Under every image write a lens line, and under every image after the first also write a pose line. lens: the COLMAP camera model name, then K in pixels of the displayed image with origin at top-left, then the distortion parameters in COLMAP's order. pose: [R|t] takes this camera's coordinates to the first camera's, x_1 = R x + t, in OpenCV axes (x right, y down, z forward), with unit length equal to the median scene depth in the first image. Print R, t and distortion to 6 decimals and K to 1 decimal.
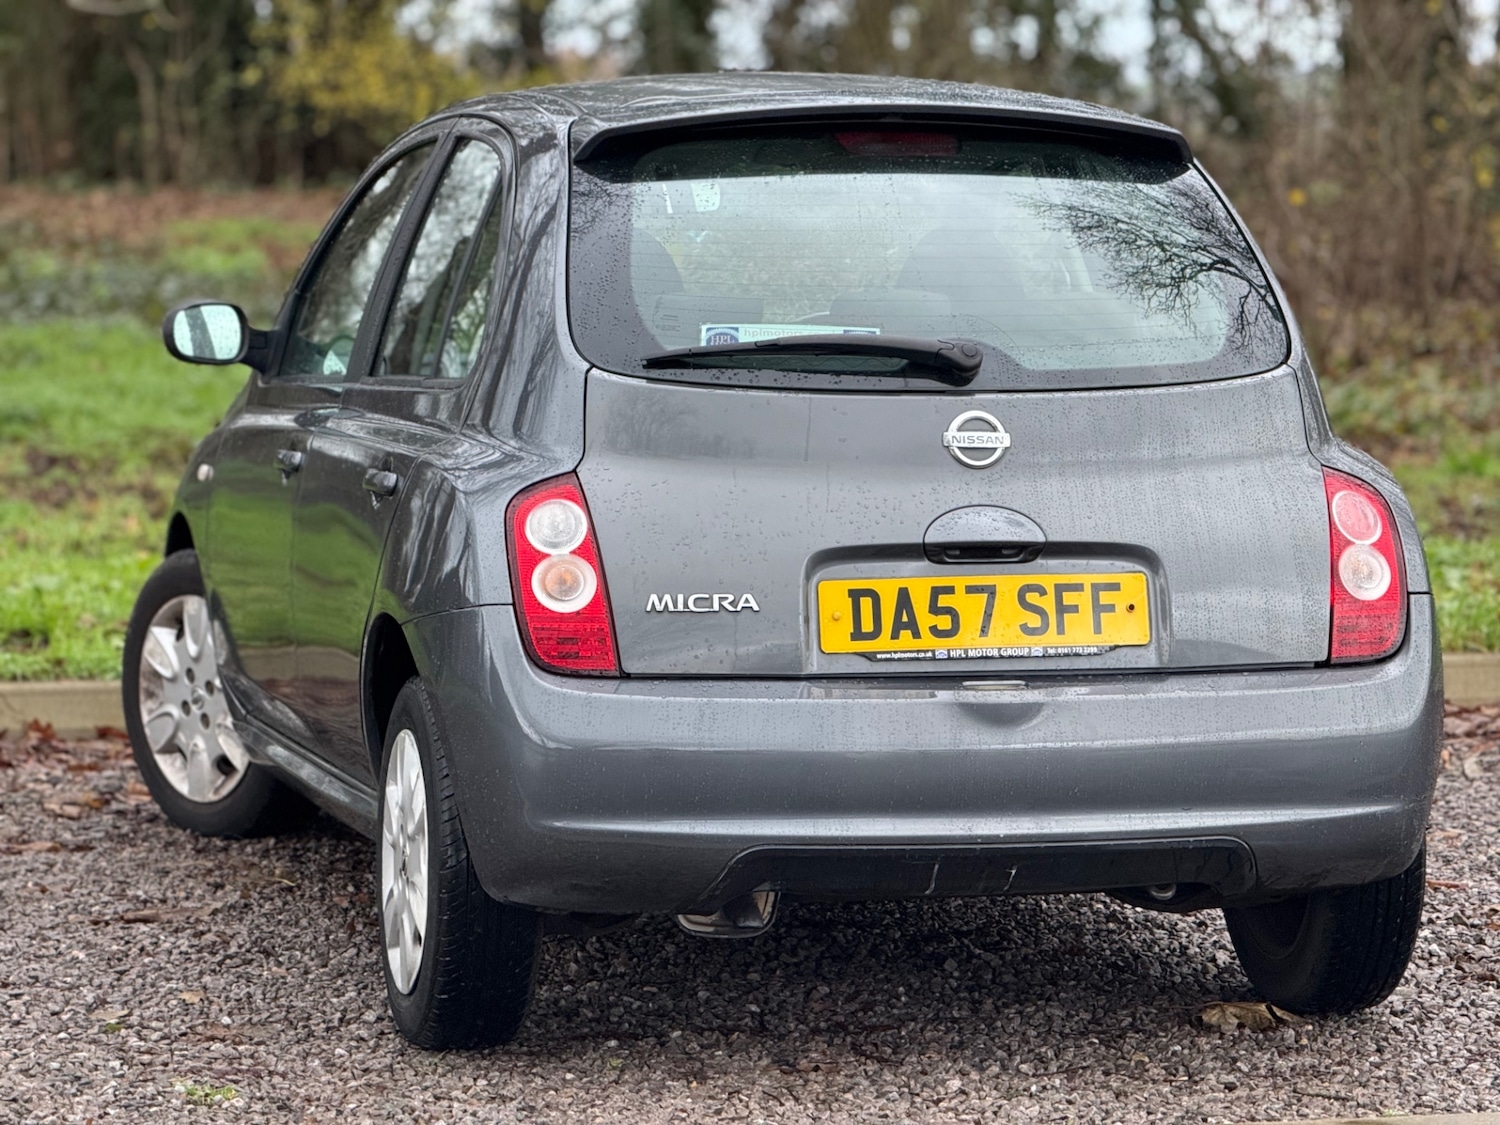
lens RADIAL K [[5358.5, 0, 750.0], [0, 5358.5, 562.5], [0, 0, 1]] dist [0.234858, -0.244416]
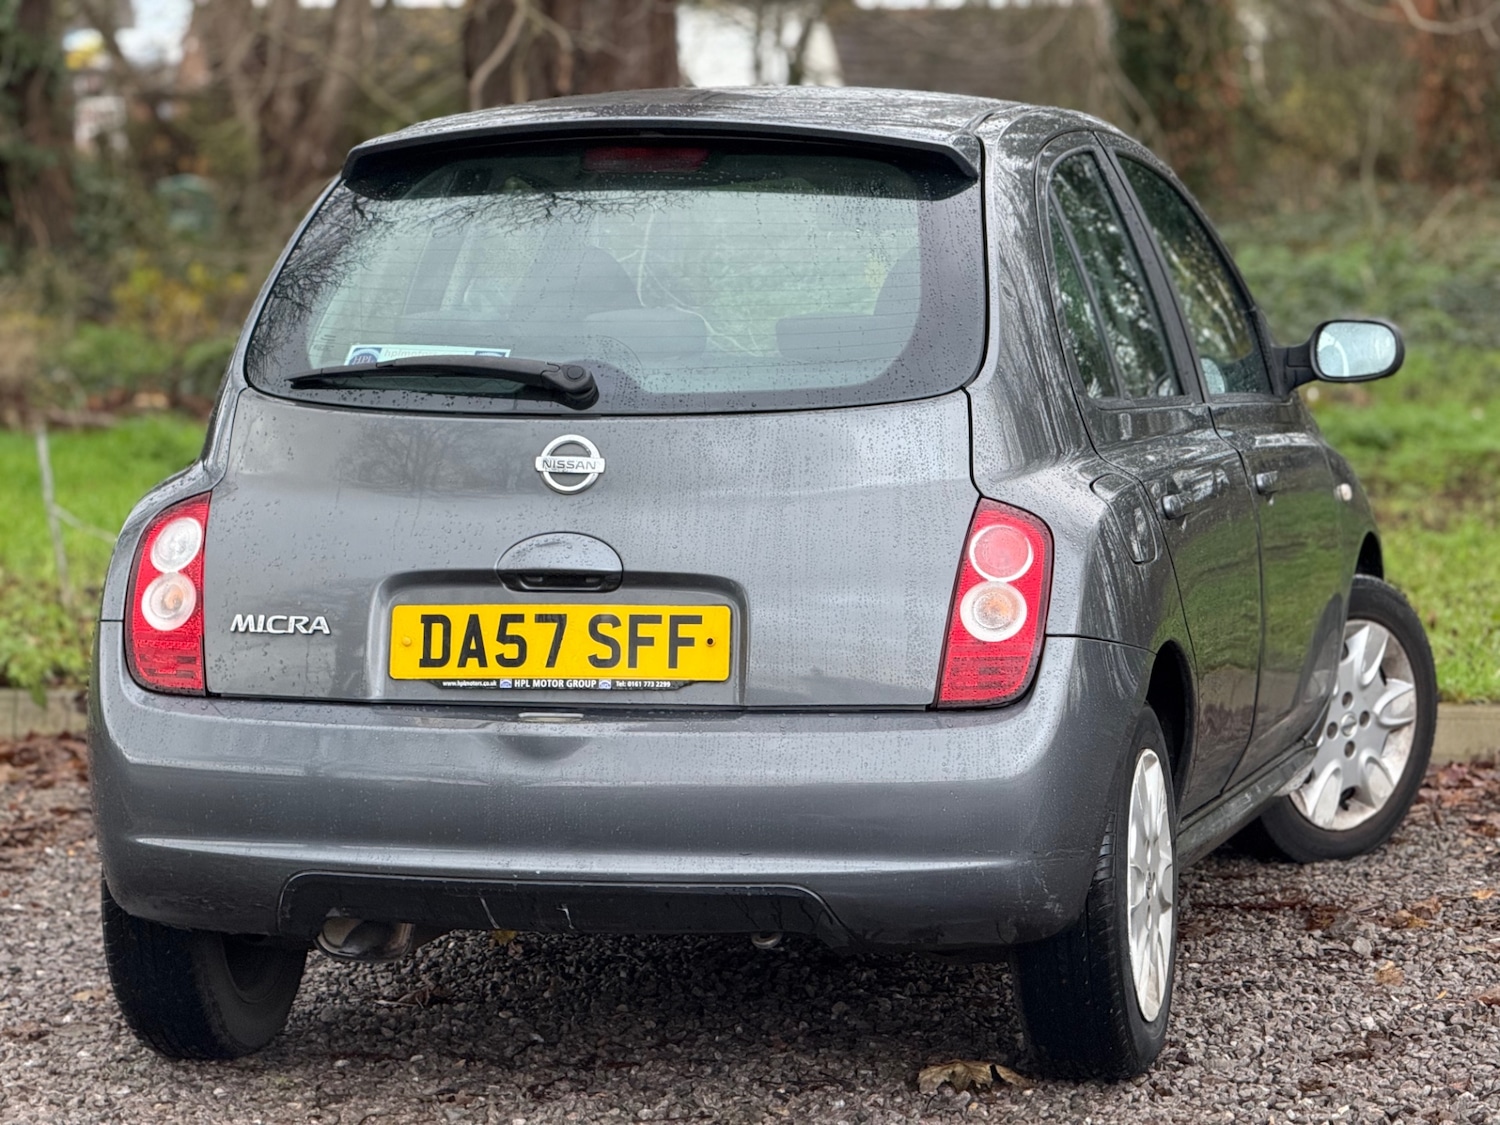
lens RADIAL K [[5358.5, 0, 750.0], [0, 5358.5, 562.5], [0, 0, 1]] dist [0.234858, -0.244416]
pose [[0.884278, 0.021988, -0.466443, 0.525611], [-0.021994, 0.999743, 0.005432, -0.011156], [0.466443, 0.005455, 0.884534, 0.156084]]
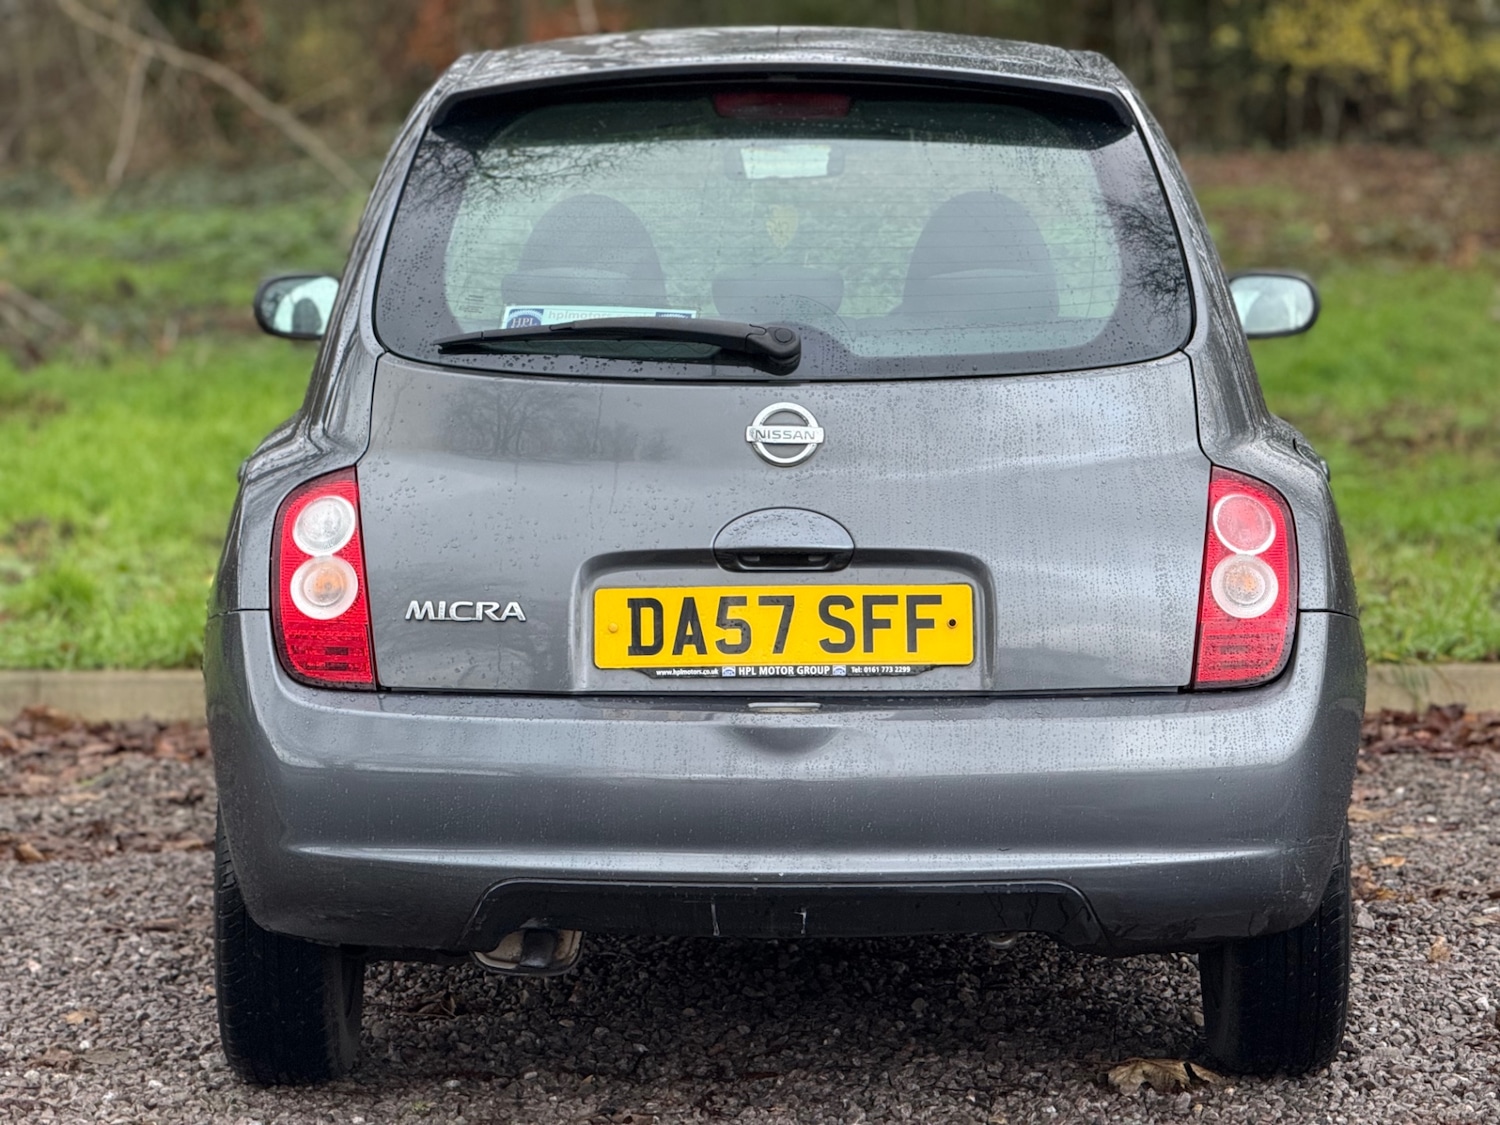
lens RADIAL K [[5358.5, 0, 750.0], [0, 5358.5, 562.5], [0, 0, 1]] dist [0.234858, -0.244416]
pose [[0.969503, 0.013978, -0.244681, 0.258207], [-0.011299, 0.999860, 0.012350, -0.012445], [0.244820, -0.009209, 0.969525, 0.123105]]
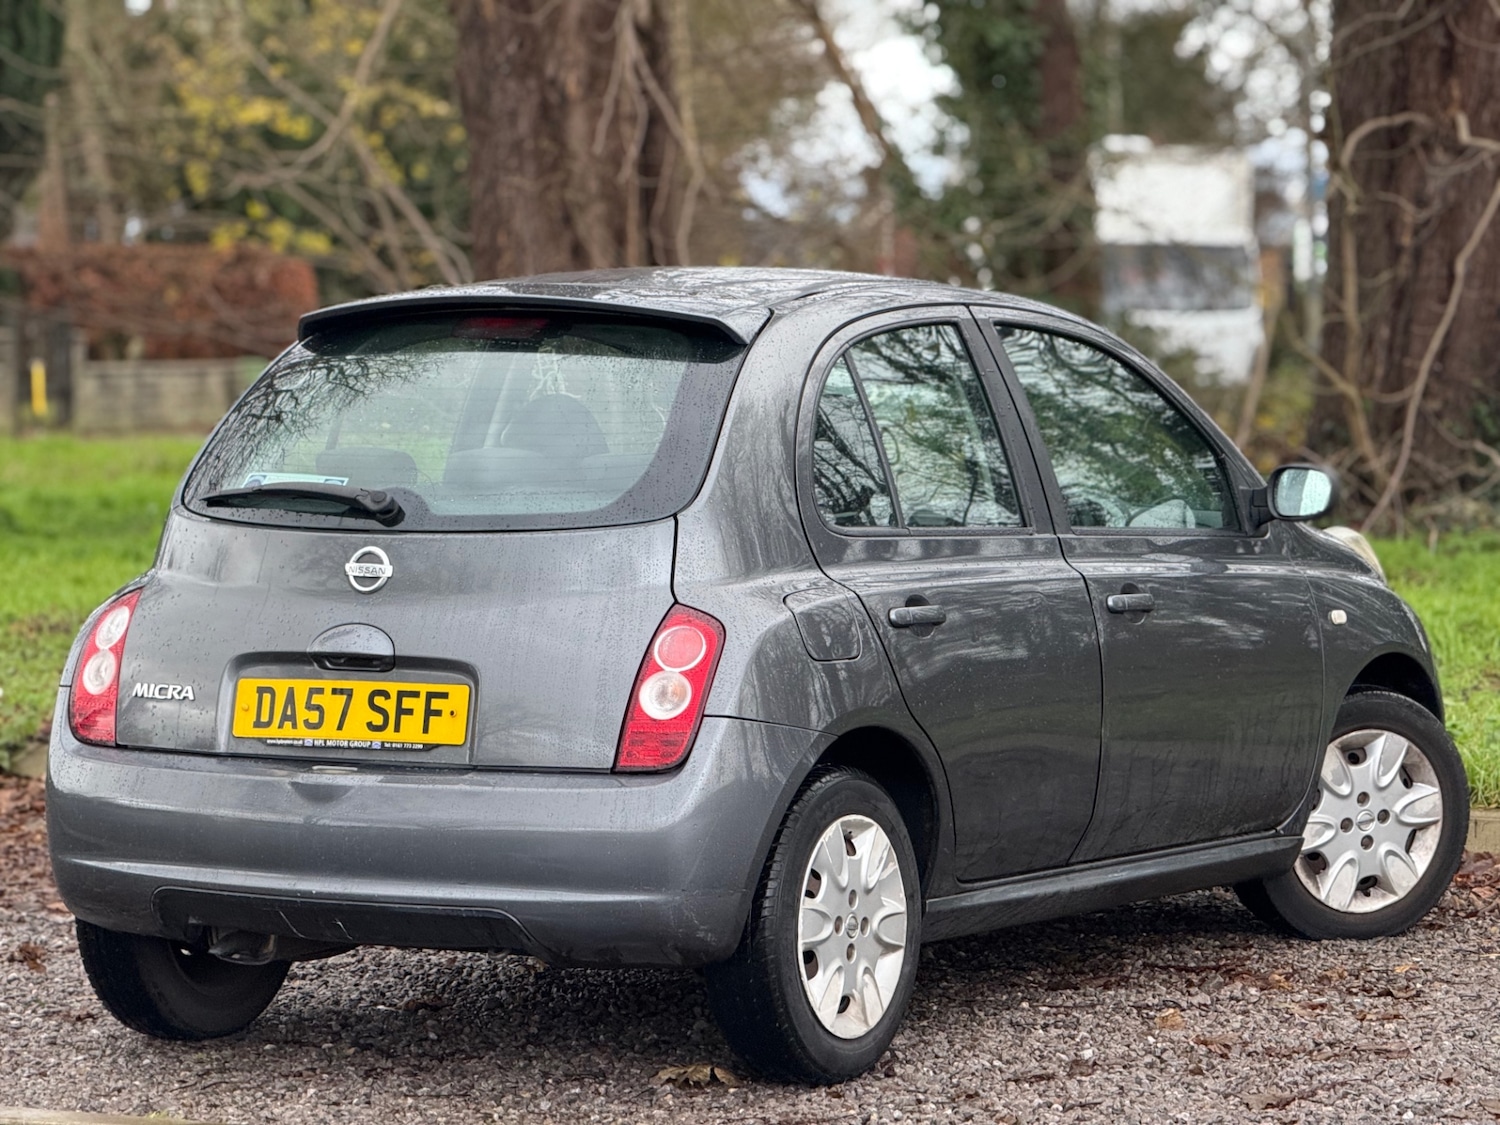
lens RADIAL K [[5358.5, 0, 750.0], [0, 5358.5, 562.5], [0, 0, 1]] dist [0.234858, -0.244416]
pose [[0.715368, 0.026798, -0.698234, 0.959514], [-0.047228, 0.998834, -0.010051, -0.016453], [0.697150, 0.040167, 0.715799, 0.185772]]
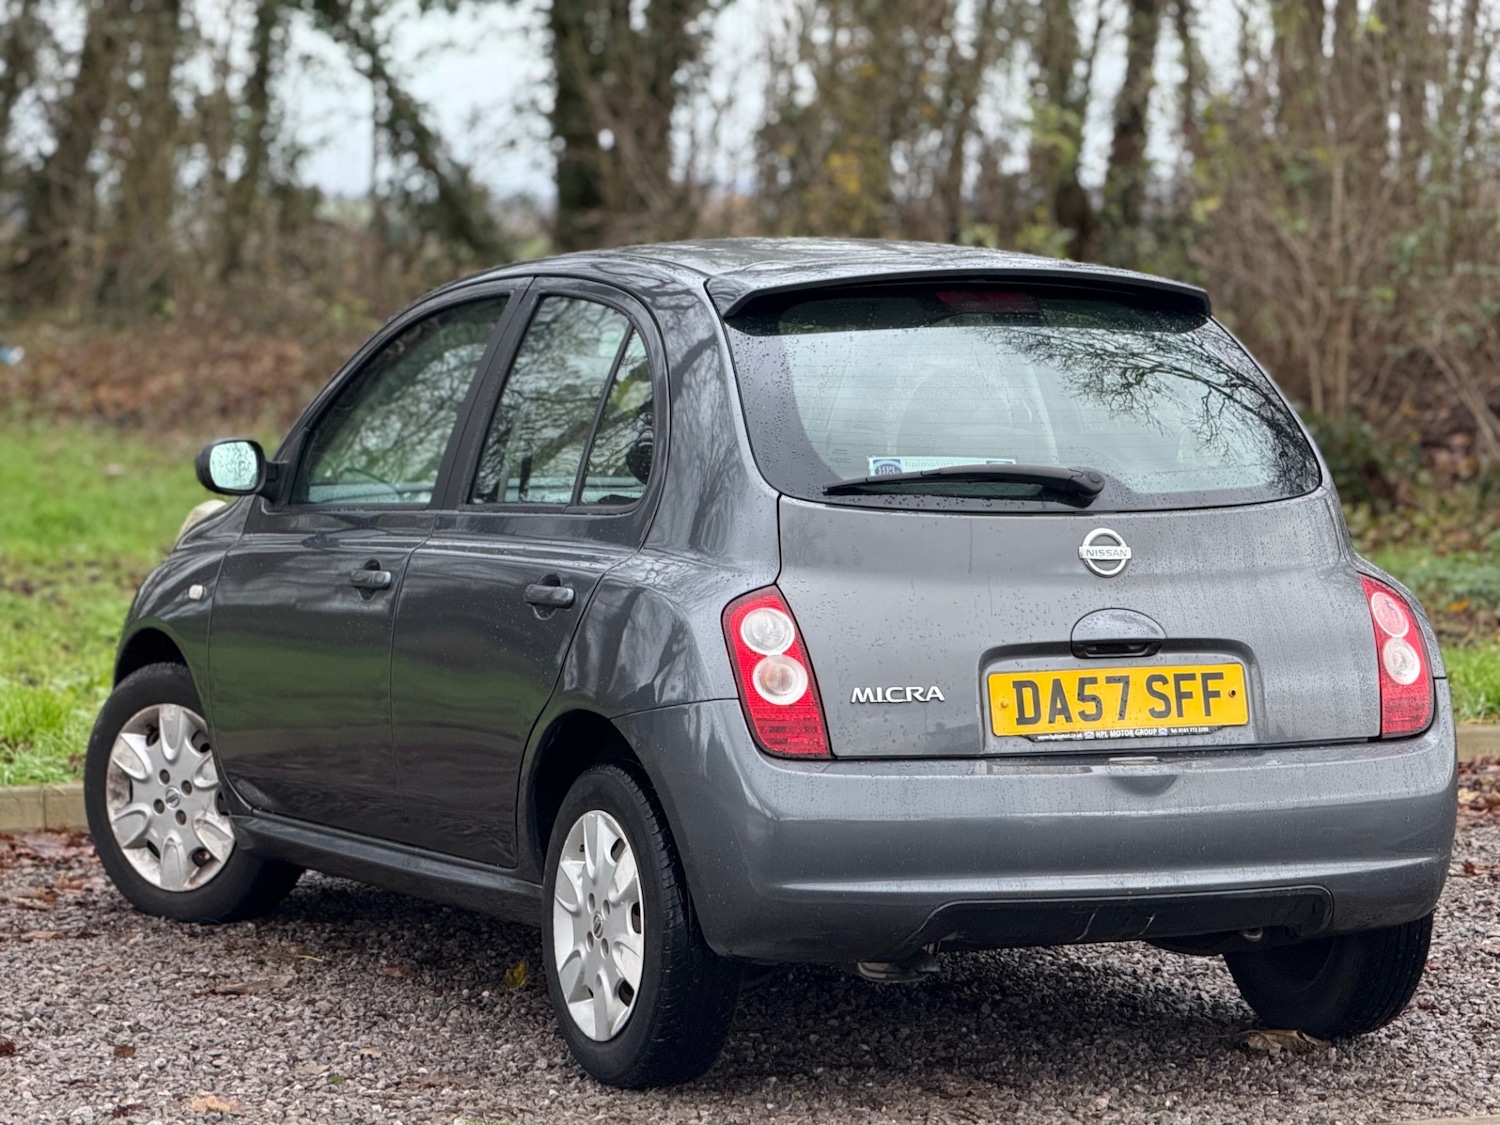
lens RADIAL K [[5358.5, 0, 750.0], [0, 5358.5, 562.5], [0, 0, 1]] dist [0.234858, -0.244416]
pose [[0.980372, -0.011985, 0.196792, -0.266754], [0.016301, 0.999661, -0.020326, 0.001904], [-0.196481, 0.023135, 0.980235, -0.140587]]
